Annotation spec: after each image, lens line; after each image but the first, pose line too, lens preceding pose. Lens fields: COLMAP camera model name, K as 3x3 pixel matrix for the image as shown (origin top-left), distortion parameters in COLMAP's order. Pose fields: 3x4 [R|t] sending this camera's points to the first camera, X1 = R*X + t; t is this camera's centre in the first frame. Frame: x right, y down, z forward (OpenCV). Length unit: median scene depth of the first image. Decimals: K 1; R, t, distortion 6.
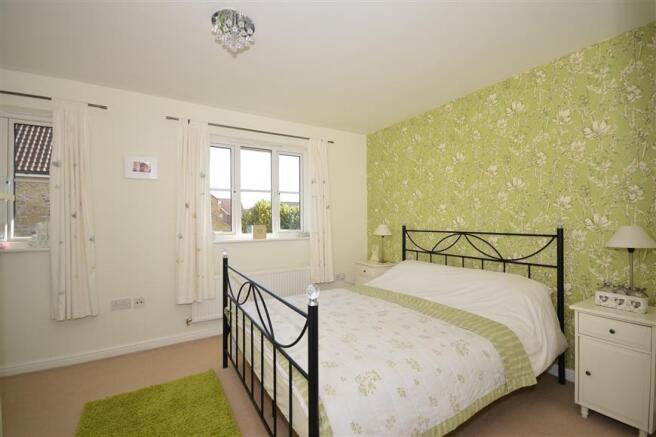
lens RADIAL K [[285.3, 0, 328.0], [0, 285.3, 218.5], [0, 0, 1]] dist [0.000560, 0.000044]
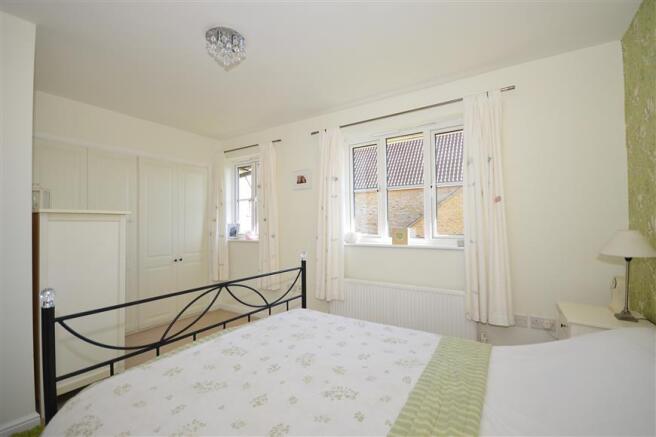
lens RADIAL K [[285.3, 0, 328.0], [0, 285.3, 218.5], [0, 0, 1]] dist [0.000560, 0.000044]
pose [[-0.454879, 0.031019, 0.890013, -0.226427], [0.006815, 0.999485, -0.031352, -0.083800], [-0.890527, -0.008195, -0.454856, 1.201312]]
